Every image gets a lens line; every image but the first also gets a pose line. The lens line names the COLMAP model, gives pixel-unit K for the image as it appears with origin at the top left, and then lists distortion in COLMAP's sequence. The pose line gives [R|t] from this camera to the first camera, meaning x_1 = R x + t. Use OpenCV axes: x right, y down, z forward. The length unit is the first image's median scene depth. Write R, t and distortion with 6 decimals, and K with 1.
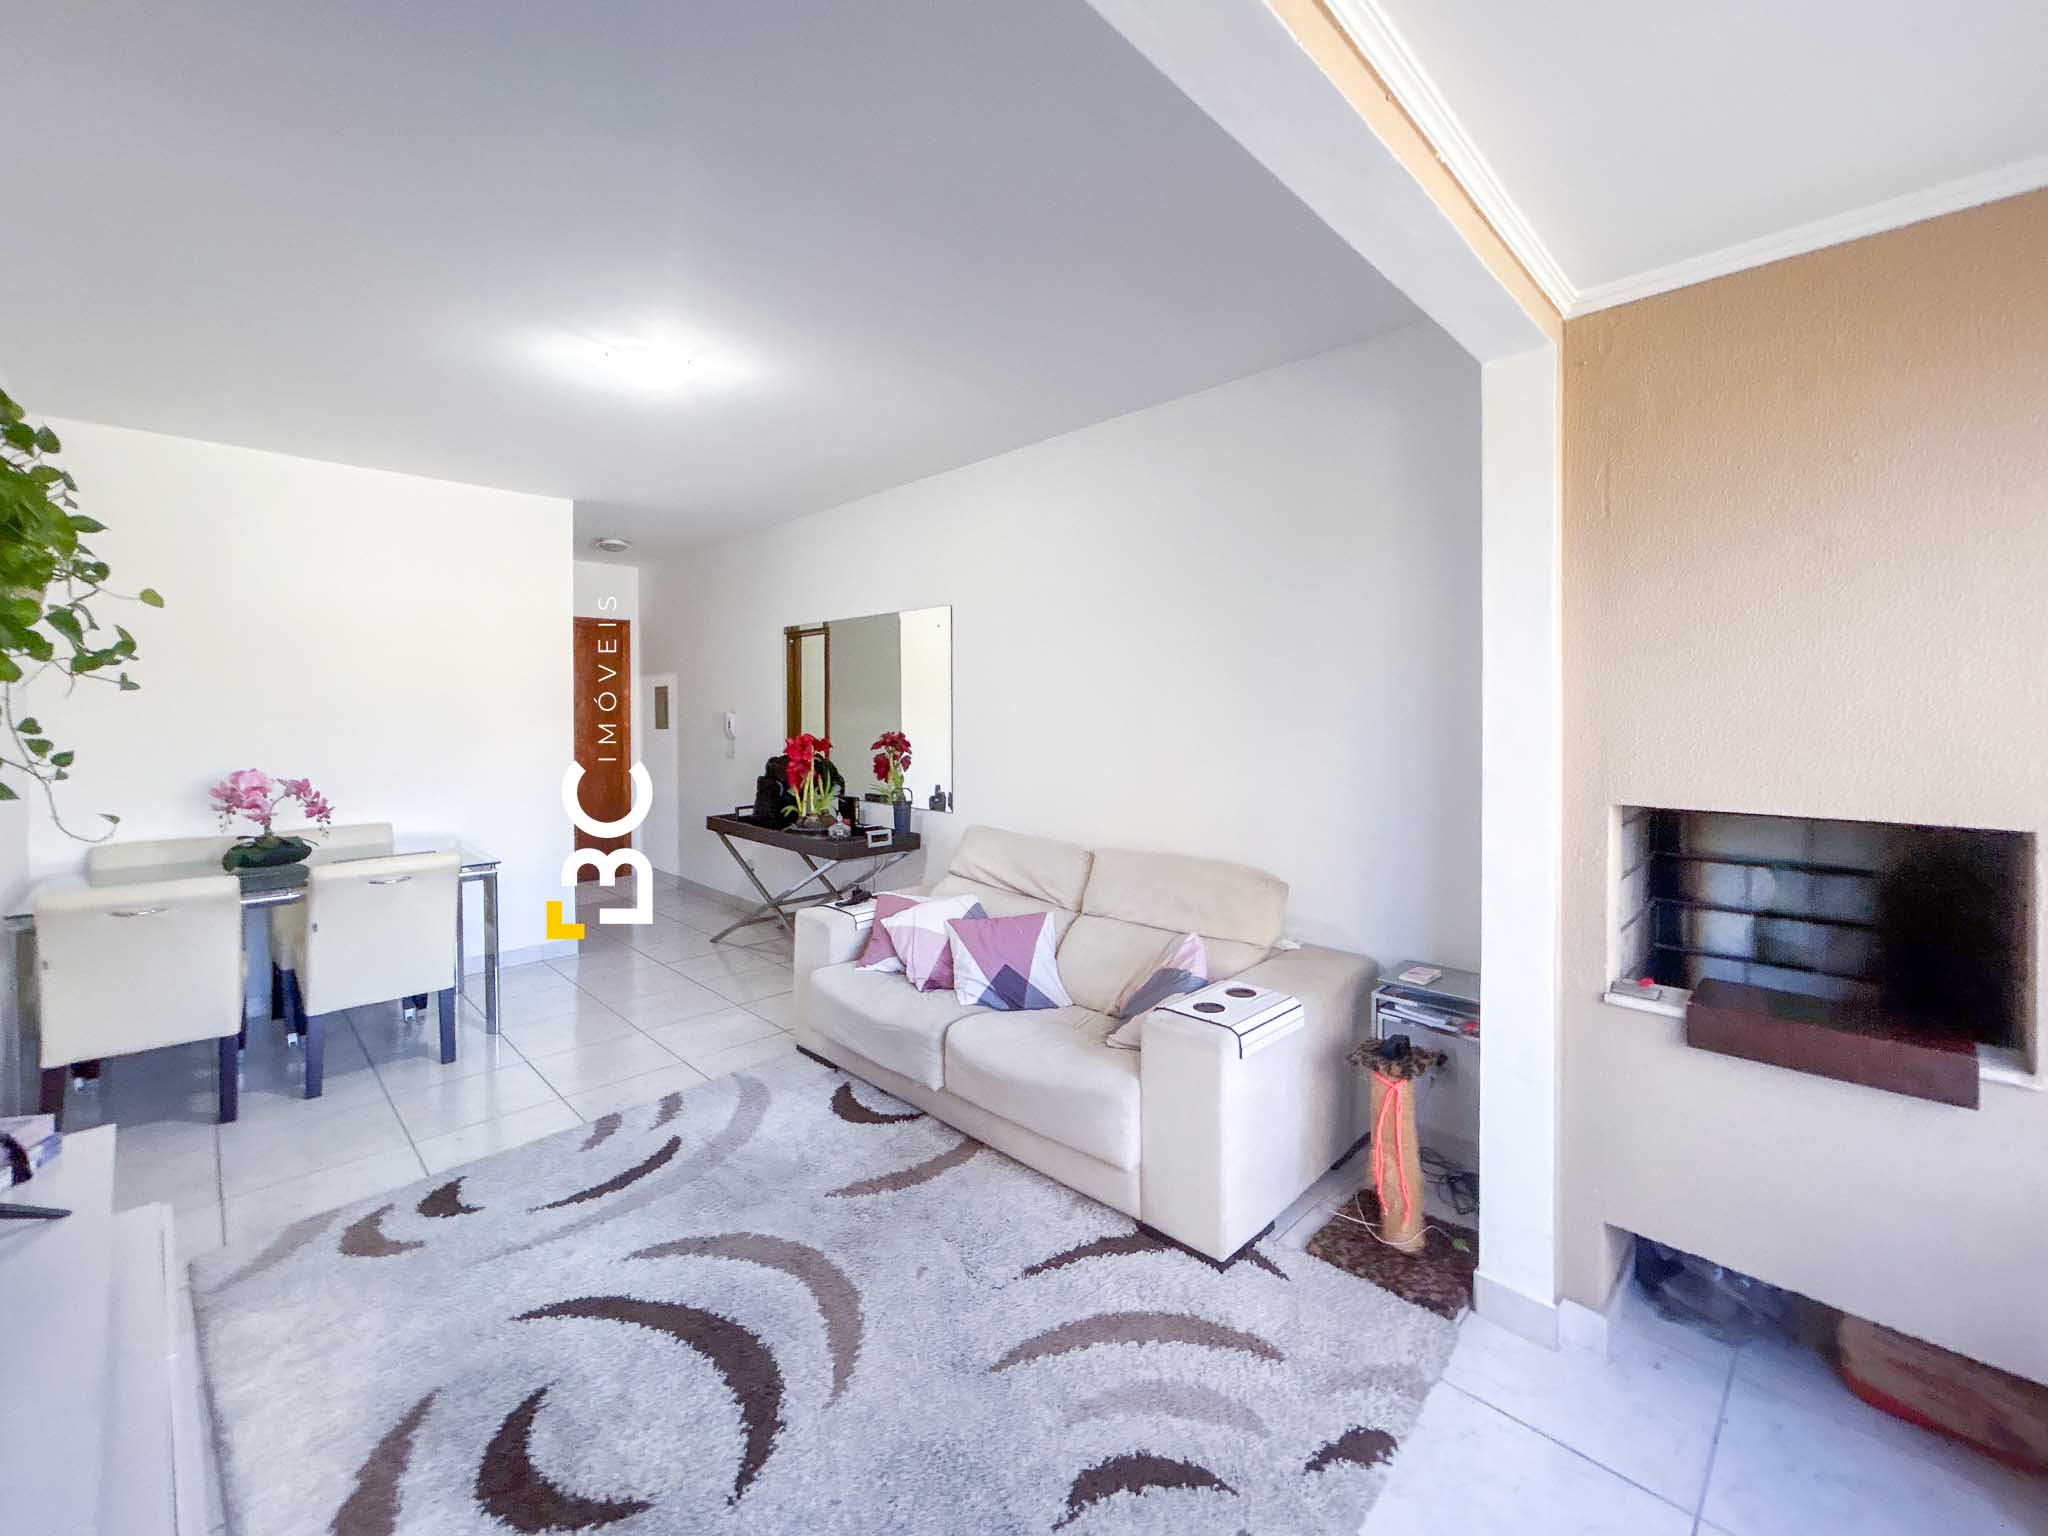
lens RADIAL K [[841.6, 0, 1120.8], [0, 841.6, 692.7], [0, 0, 1]] dist [0.006925, -0.001997]
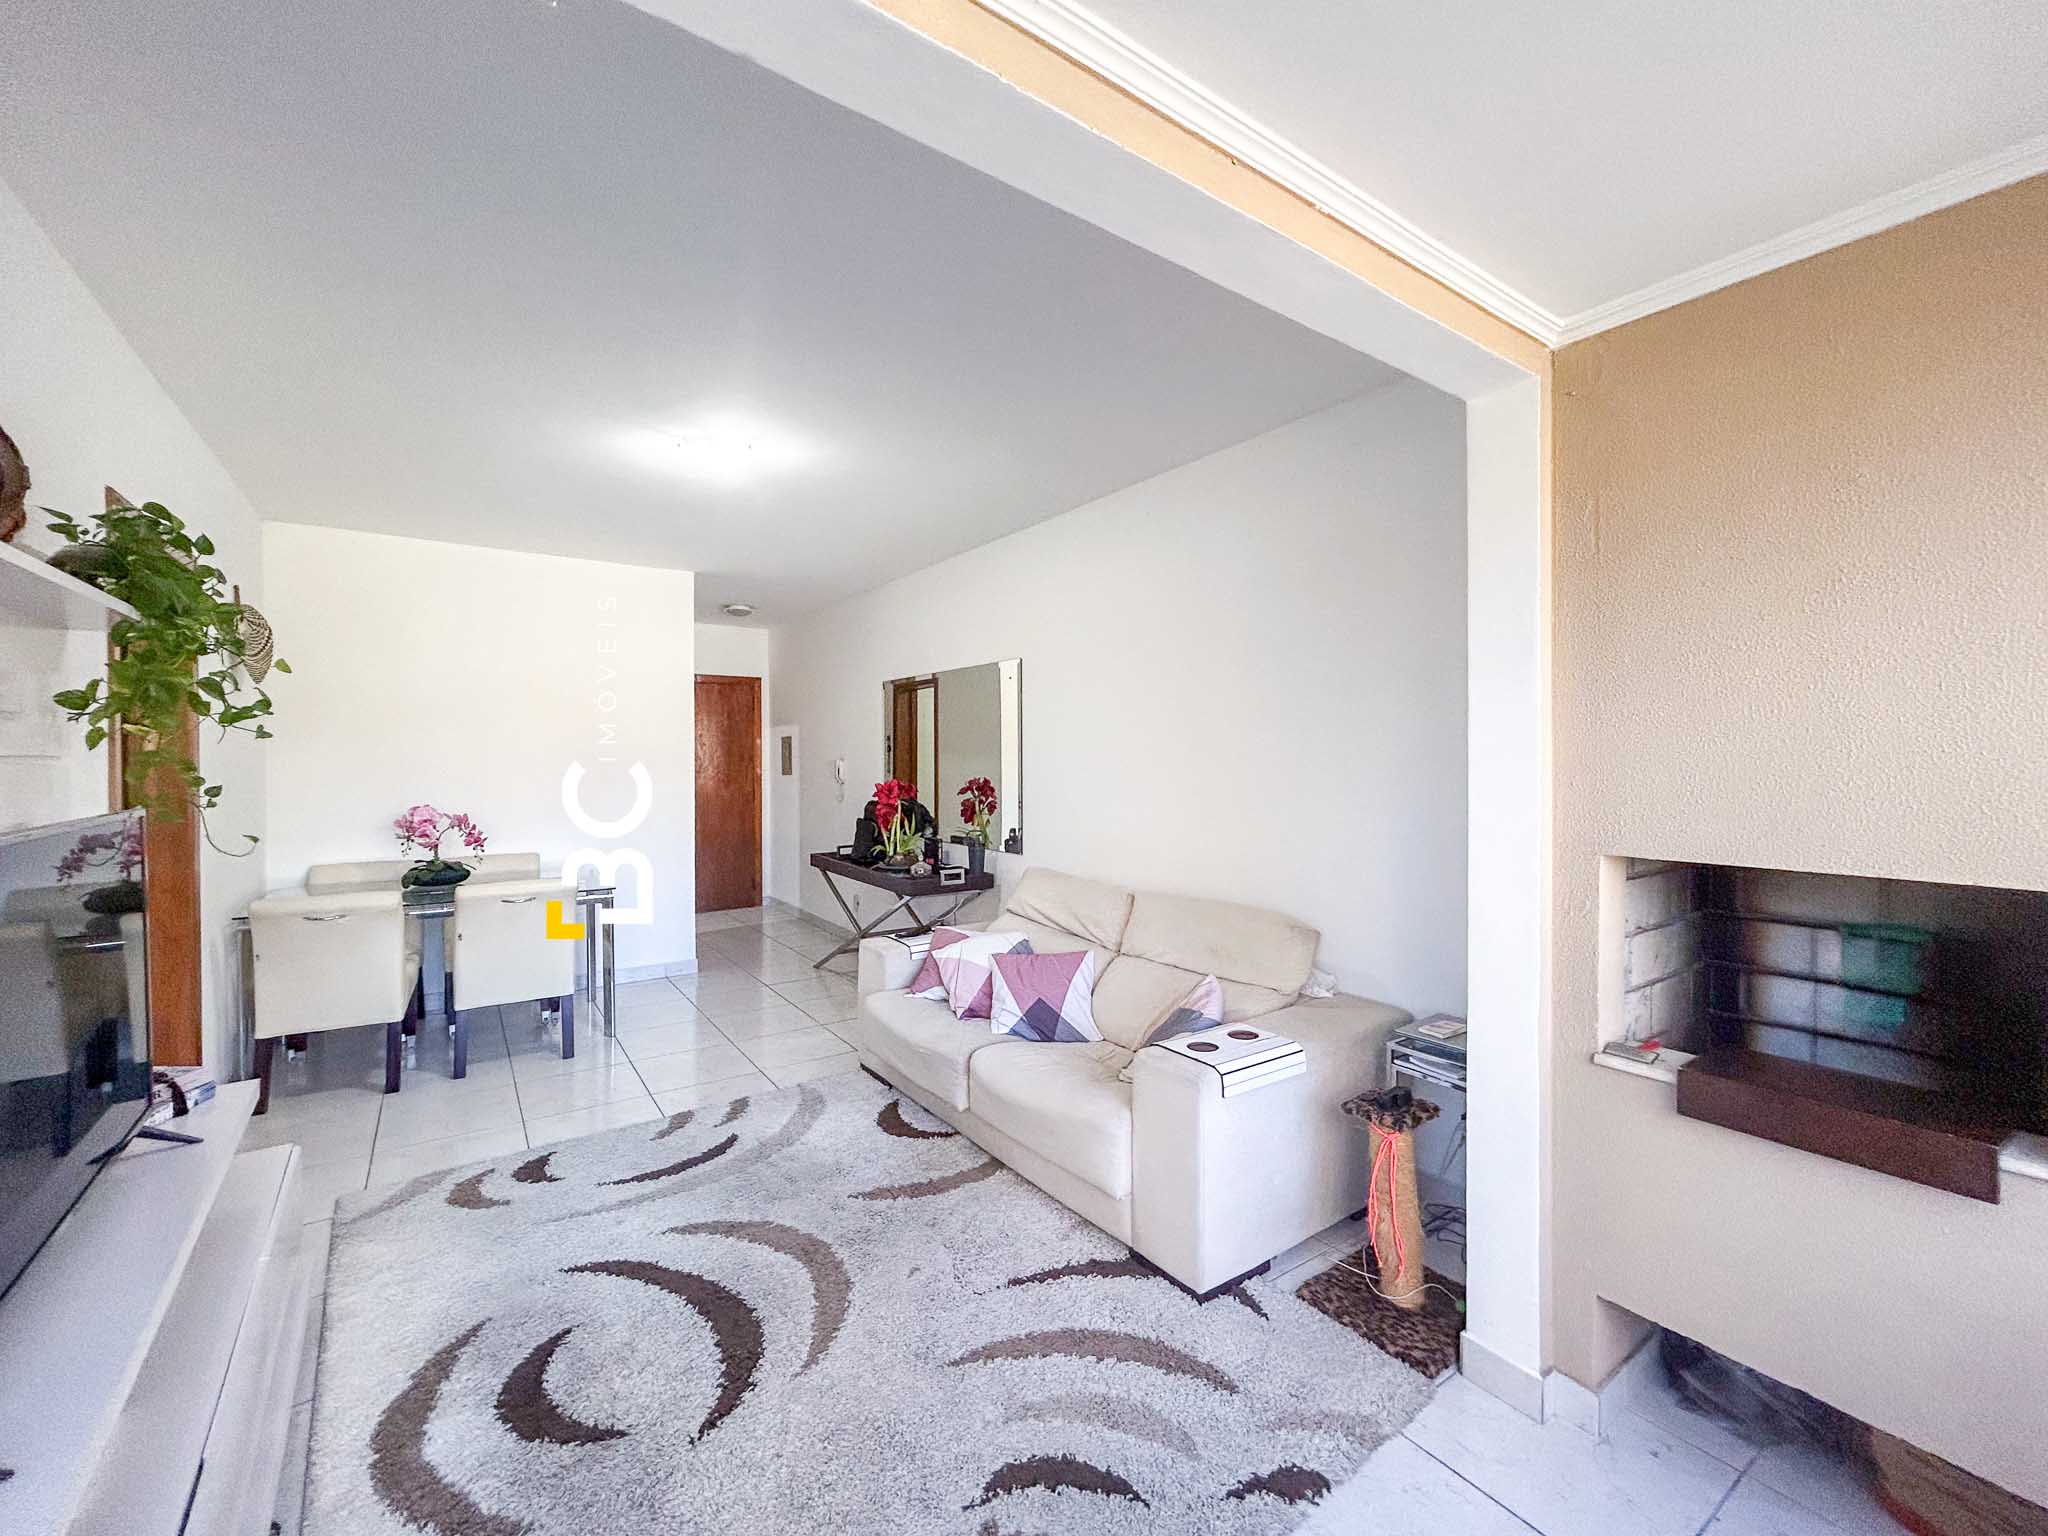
lens RADIAL K [[841.6, 0, 1147.9], [0, 841.6, 739.7], [0, 0, 1]] dist [0.006925, -0.001997]
pose [[0.985935, -0.002676, -0.167108, 0.224388], [0.002133, 0.999992, -0.003429, 0.004111], [0.167116, 0.003024, 0.985933, -0.021864]]
